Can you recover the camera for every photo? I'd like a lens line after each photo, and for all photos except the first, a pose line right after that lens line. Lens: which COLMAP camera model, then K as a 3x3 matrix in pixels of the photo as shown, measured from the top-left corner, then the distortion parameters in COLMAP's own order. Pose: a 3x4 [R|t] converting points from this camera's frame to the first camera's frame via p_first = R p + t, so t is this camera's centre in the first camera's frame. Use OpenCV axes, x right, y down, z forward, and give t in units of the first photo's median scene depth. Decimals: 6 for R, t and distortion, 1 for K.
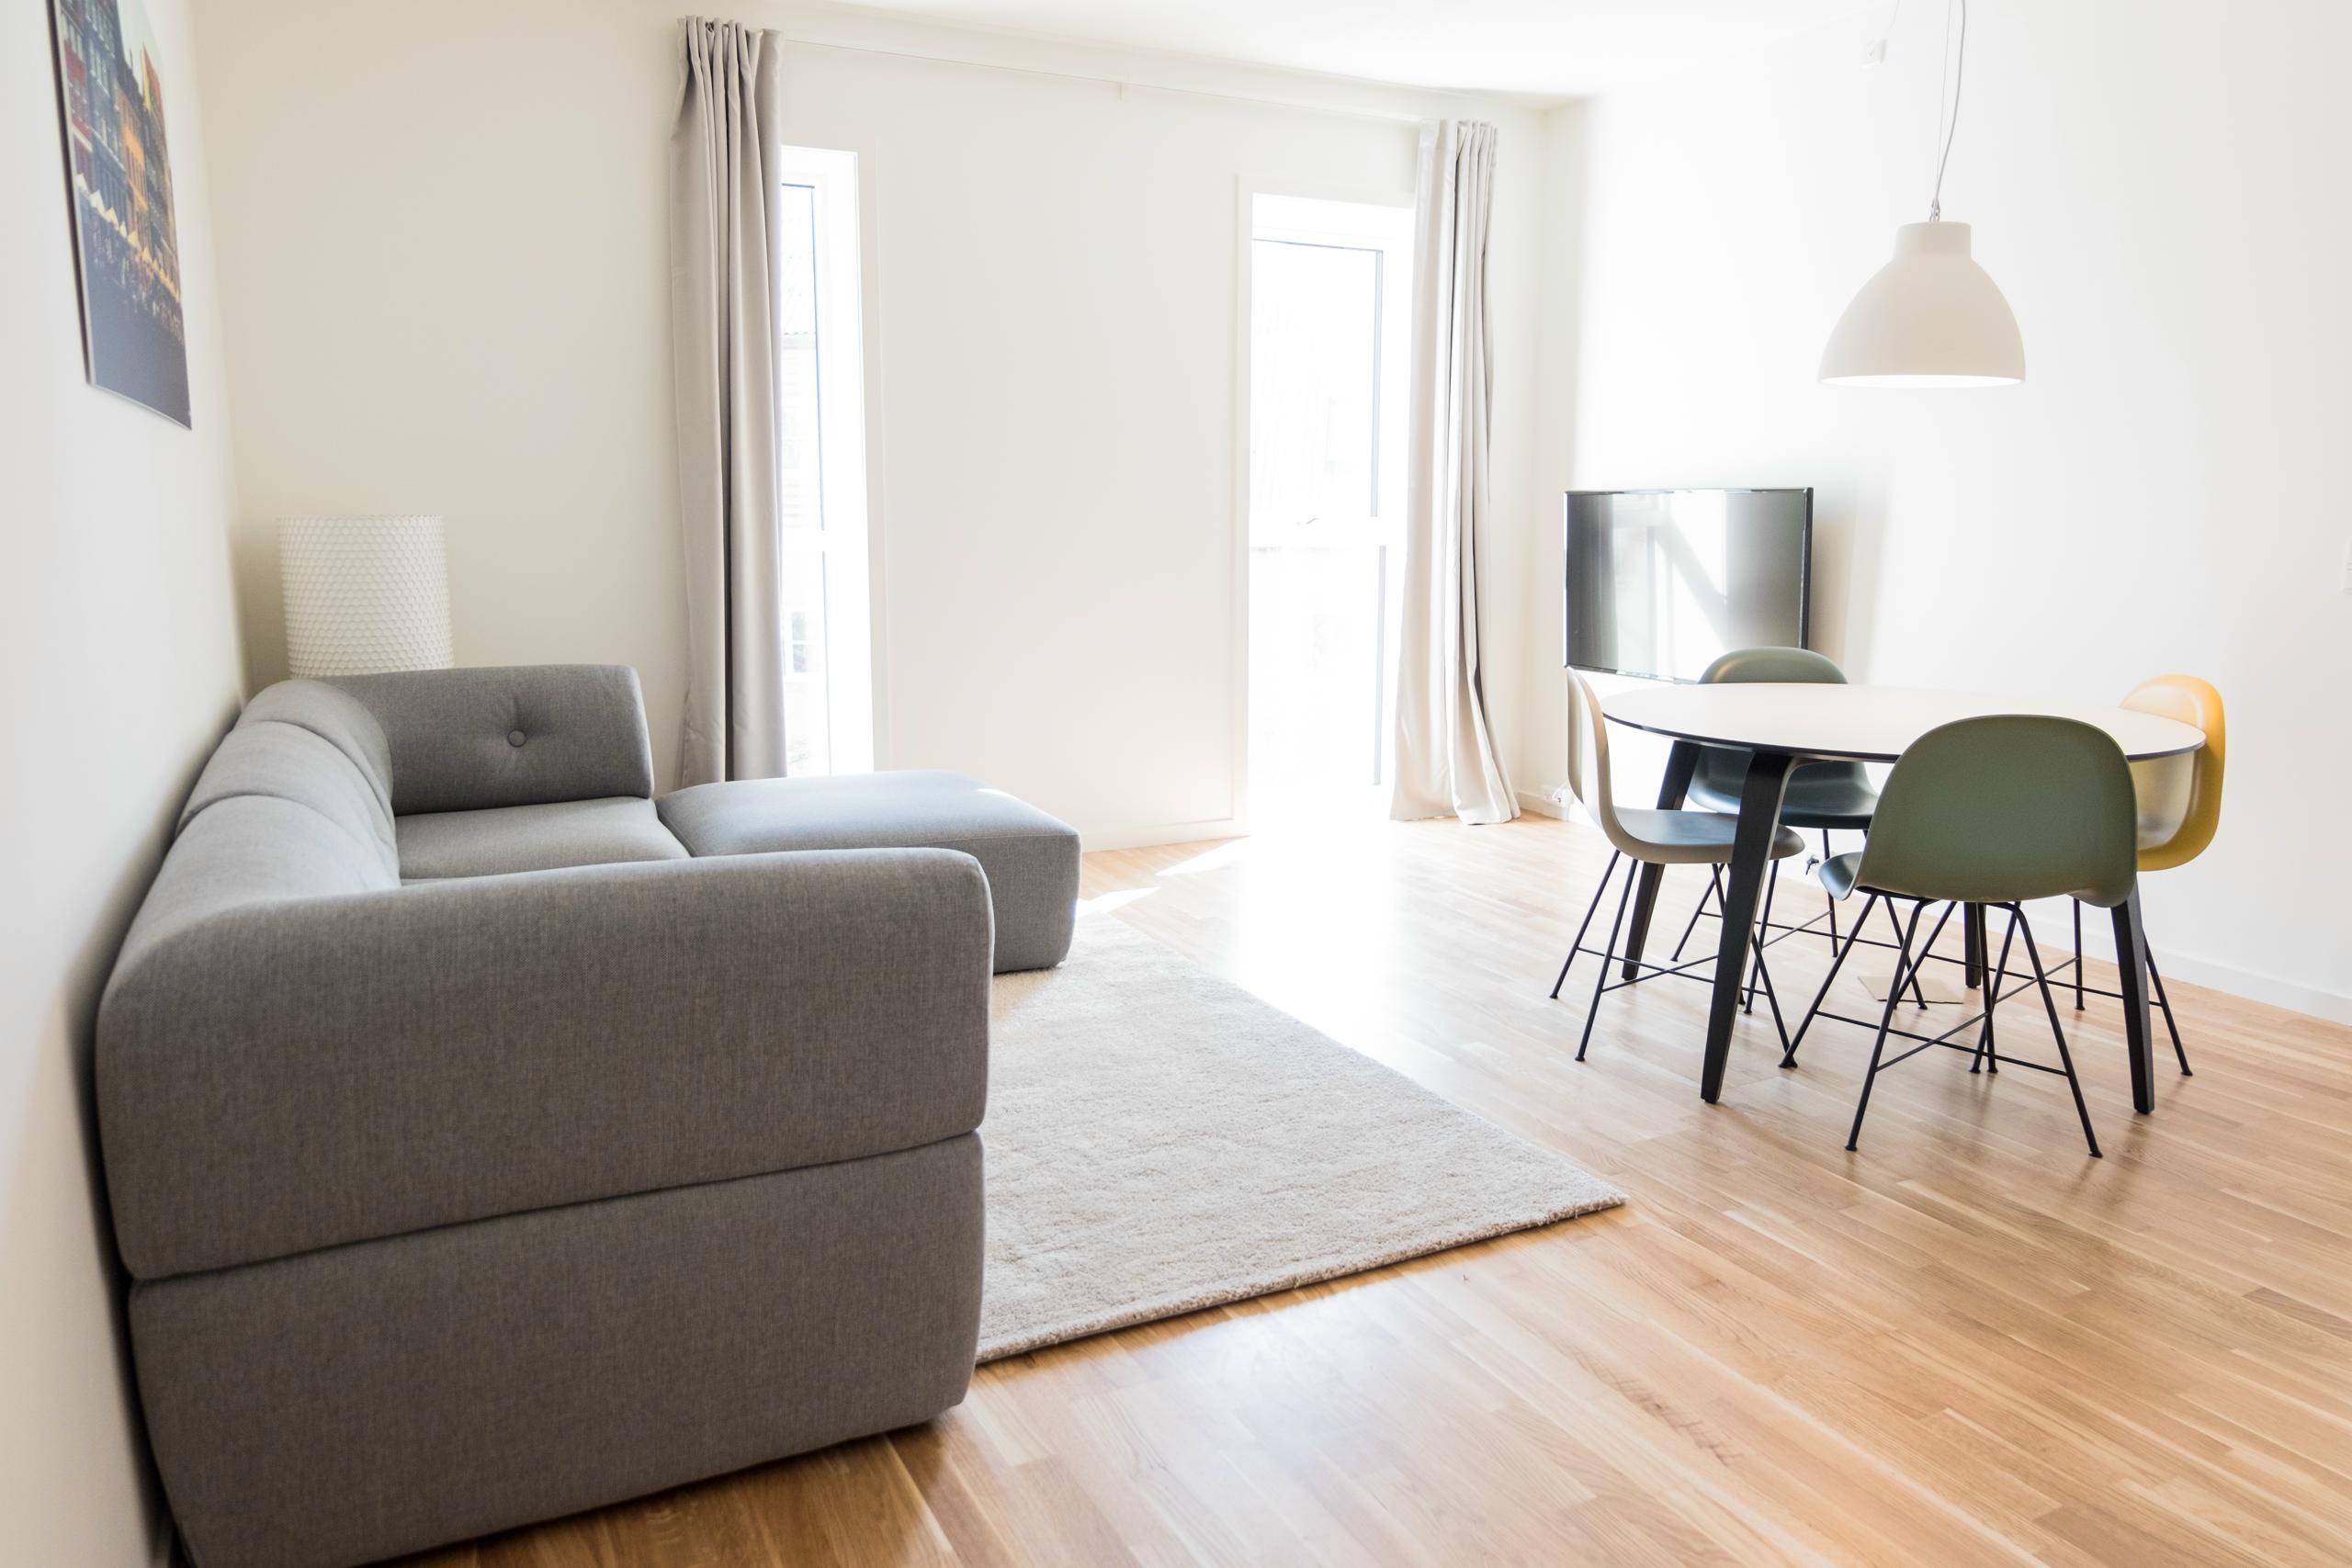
lens RADIAL K [[1592.4, 0, 1176.0], [0, 1592.4, 784.0], [0, 0, 1]] dist [-0.032410, 0.005433]
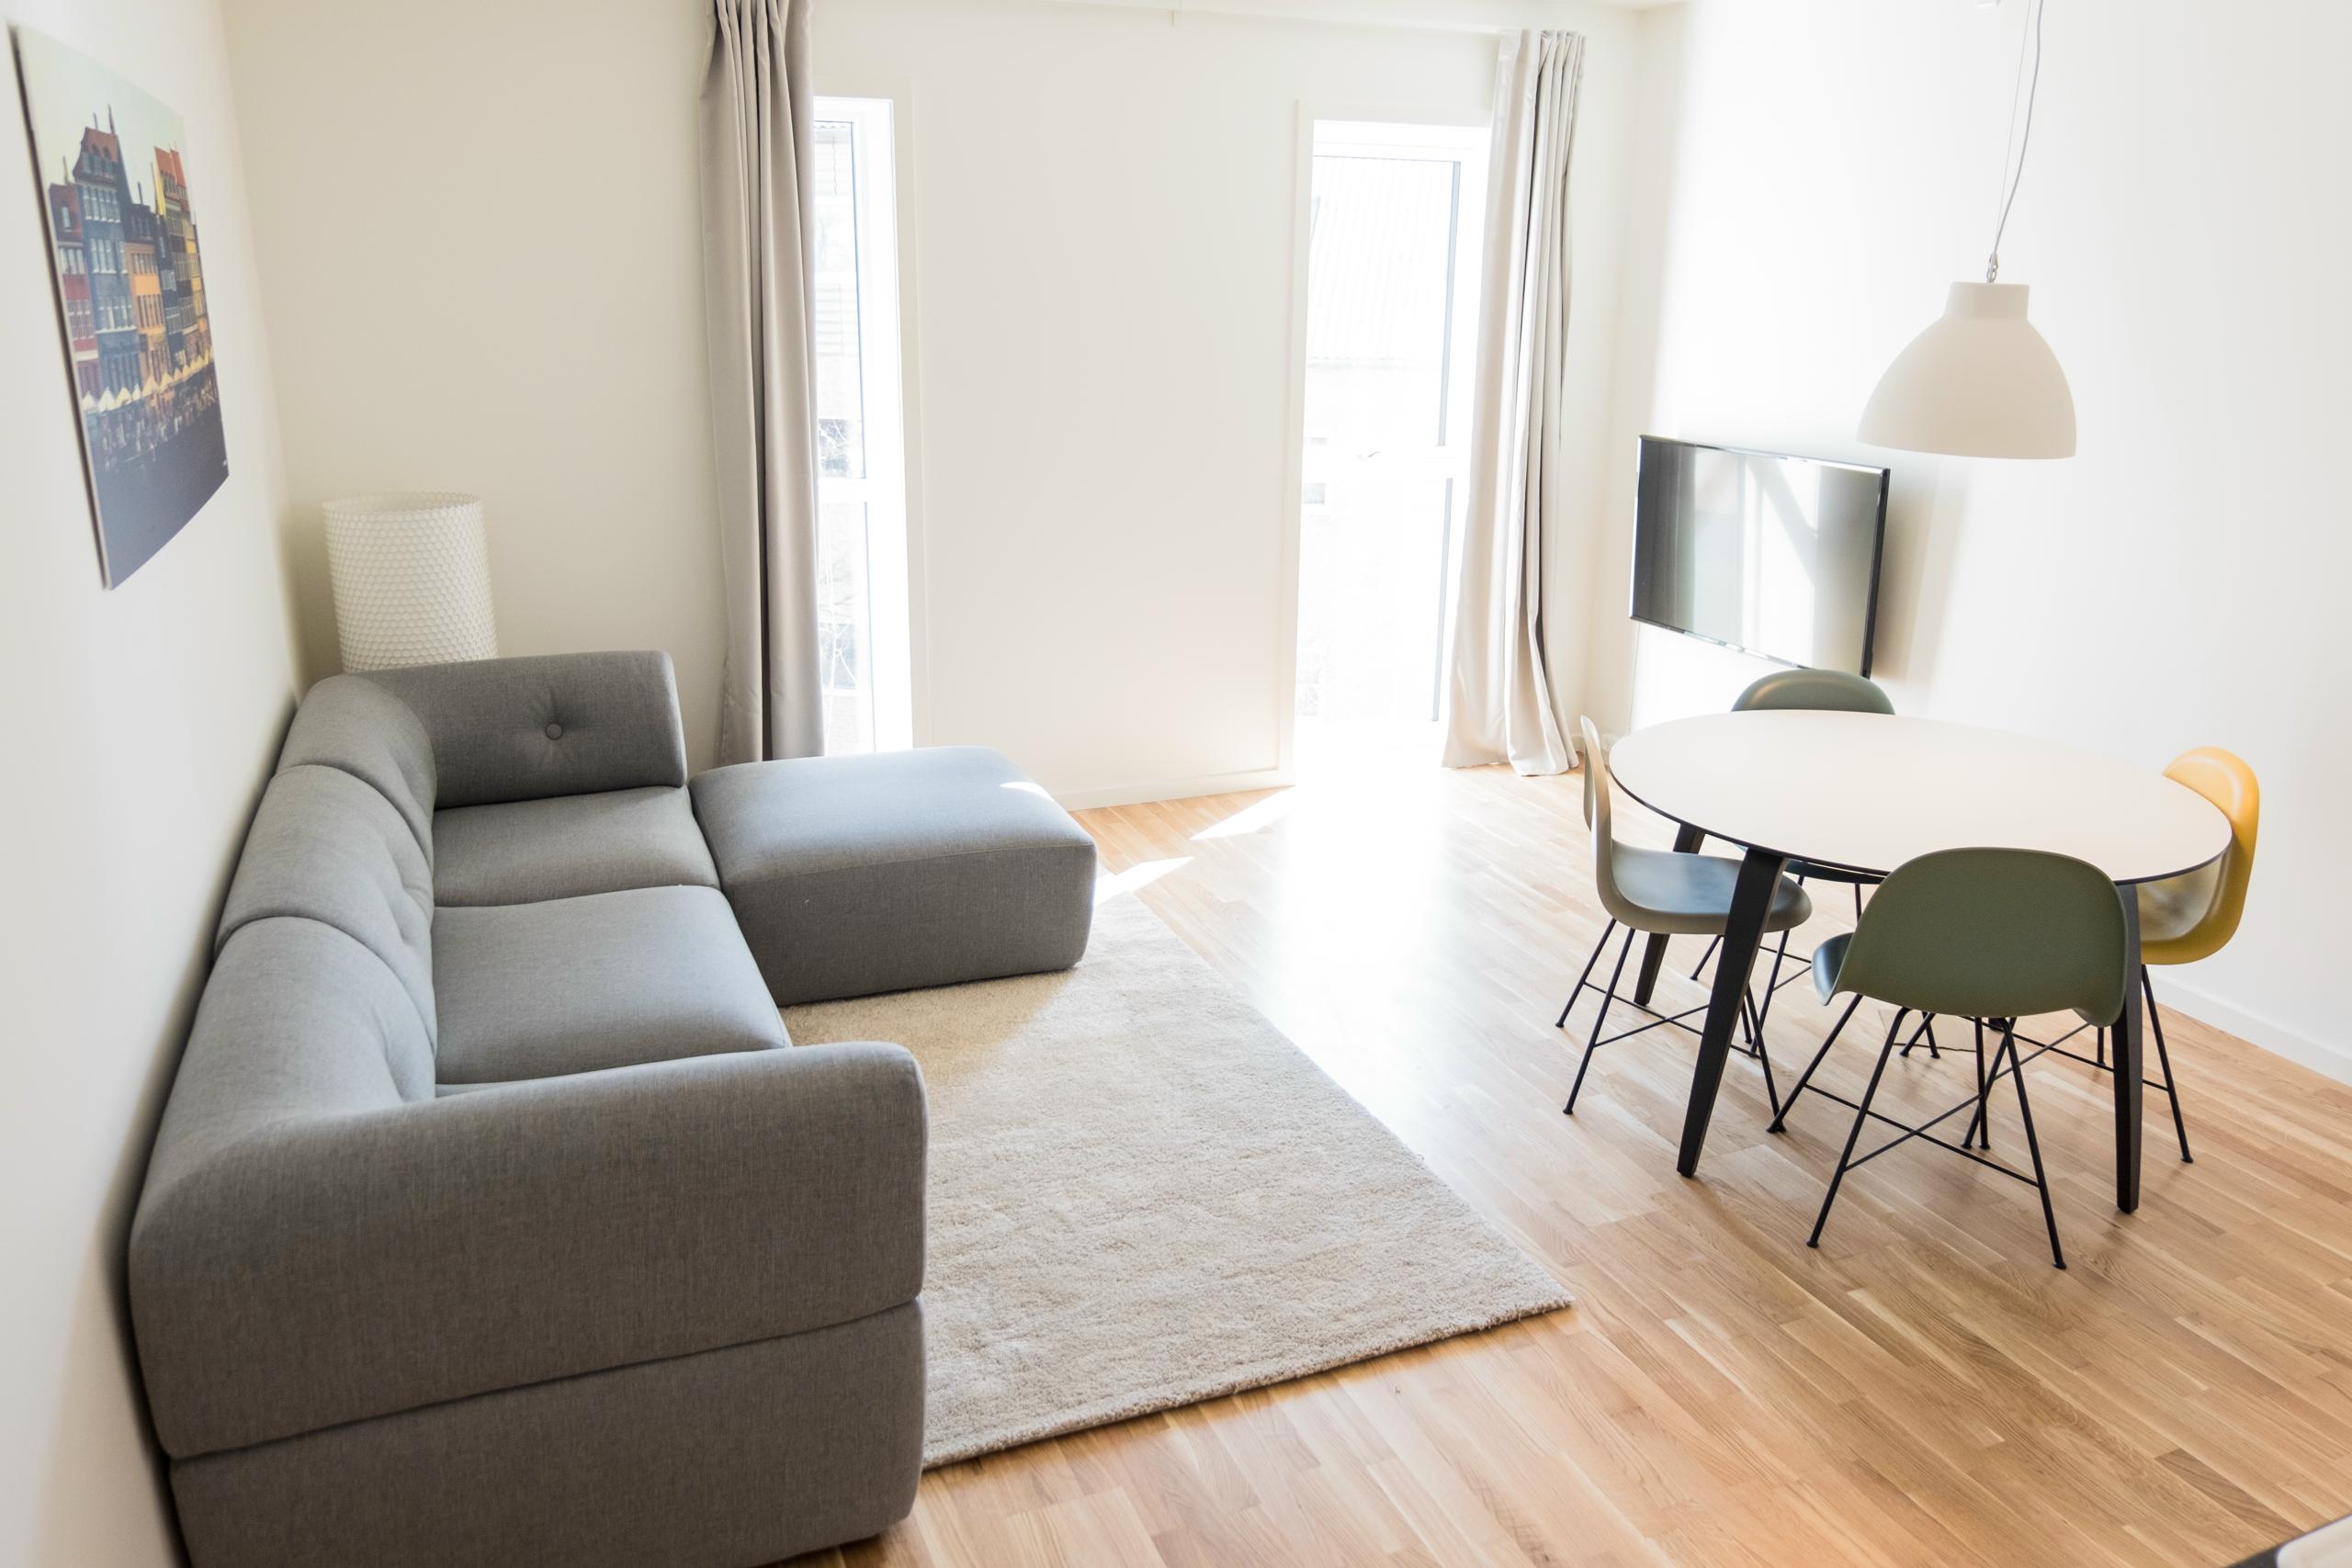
lens RADIAL K [[1659.7, 0, 1159.8], [0, 1659.7, 773.5], [0, 0, 1]] dist [-0.027979, 0.001249]
pose [[0.996646, 0.030742, -0.075838, 0.088311], [-0.021372, 0.992372, 0.121412, -0.212458], [0.078992, -0.119384, 0.989701, -0.053593]]
